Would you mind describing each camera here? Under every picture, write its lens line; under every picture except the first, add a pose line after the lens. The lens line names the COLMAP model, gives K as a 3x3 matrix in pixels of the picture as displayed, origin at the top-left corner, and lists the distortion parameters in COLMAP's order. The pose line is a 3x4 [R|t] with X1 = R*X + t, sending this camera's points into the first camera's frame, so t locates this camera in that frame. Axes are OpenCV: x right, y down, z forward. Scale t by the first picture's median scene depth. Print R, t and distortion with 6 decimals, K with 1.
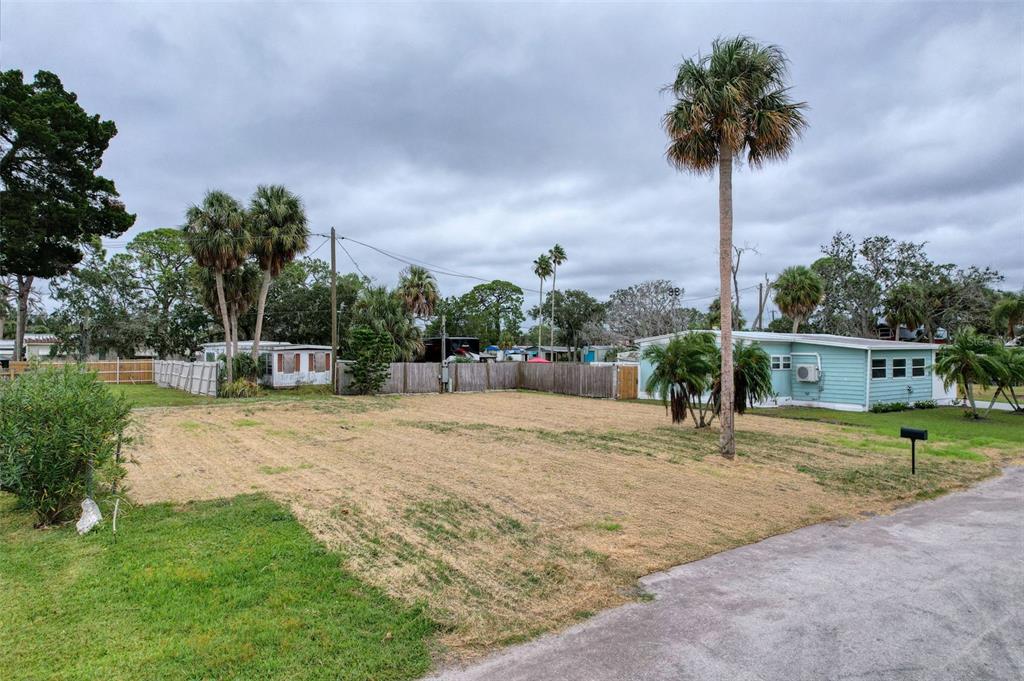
lens RADIAL K [[656.9, 0, 515.6], [0, 656.9, 337.8], [0, 0, 1]] dist [-0.078385, 0.072269]
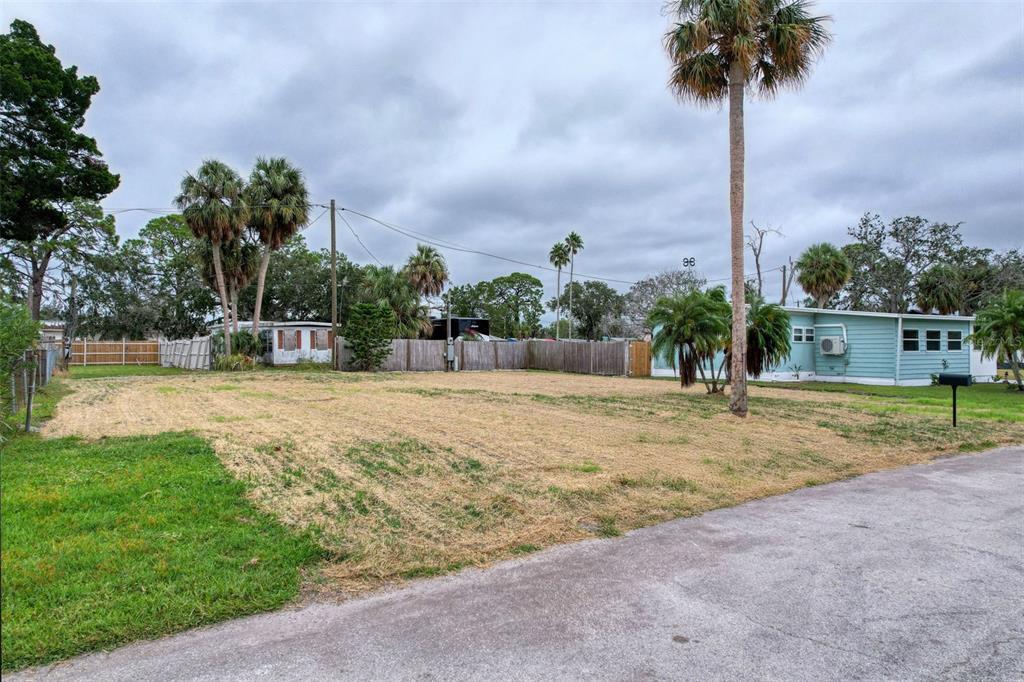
lens RADIAL K [[654.6, 0, 514.8], [0, 654.6, 340.9], [0, 0, 1]] dist [-0.072404, 0.064963]
pose [[0.999314, 0.000045, -0.037046, 0.027298], [0.000188, 0.999980, 0.006270, 0.040191], [0.037046, -0.006272, 0.999294, 0.053297]]
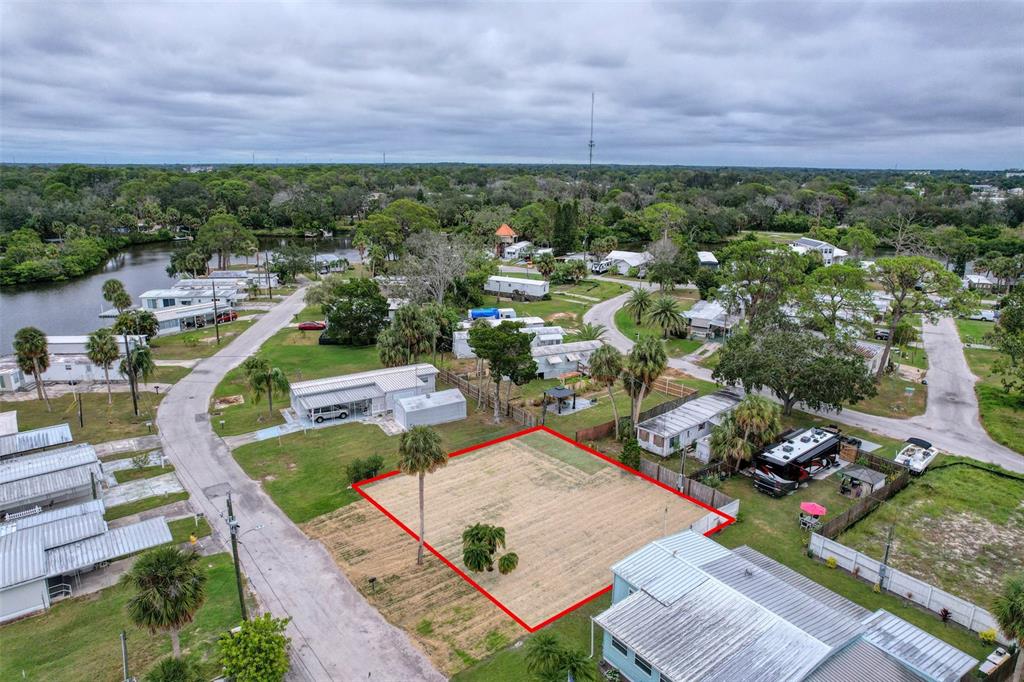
lens RADIAL K [[654.6, 0, 514.8], [0, 654.6, 340.9], [0, 0, 1]] dist [-0.072404, 0.064963]
pose [[0.041622, 0.262418, -0.964056, 1.502096], [0.011860, 0.964695, 0.263103, -0.801202], [0.999063, -0.022385, 0.037040, 0.703340]]
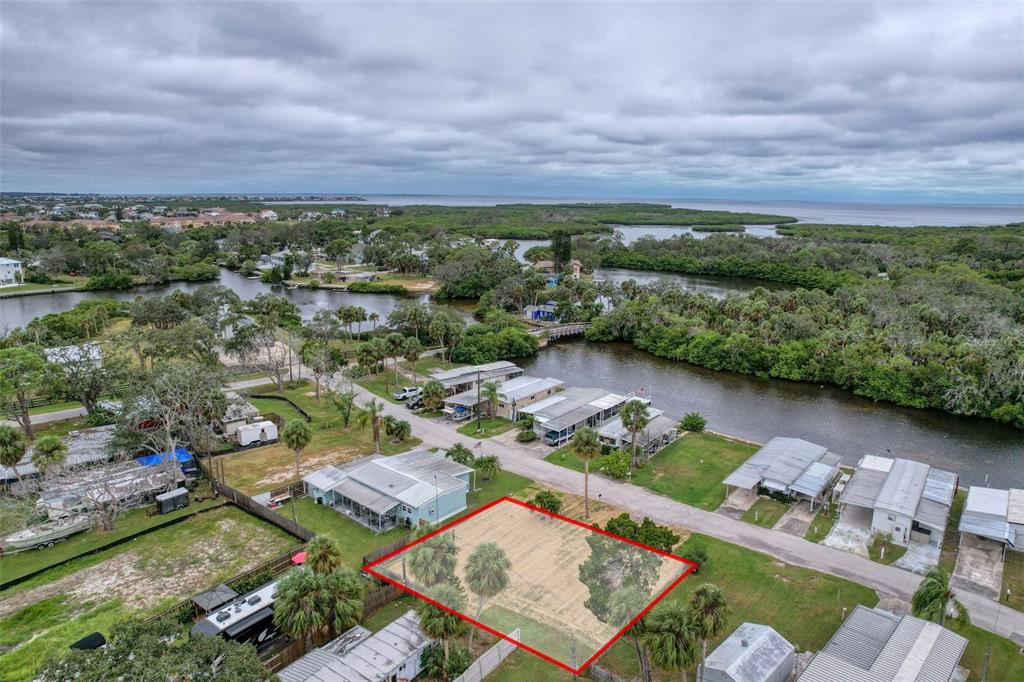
lens RADIAL K [[661.5, 0, 515.0], [0, 661.5, 301.3], [0, 0, 1]] dist [-0.072732, 0.066756]
pose [[-0.279194, -0.161823, 0.946501, -1.898070], [-0.032419, 0.986724, 0.159137, -1.058876], [-0.959687, 0.013745, -0.280733, 1.444344]]
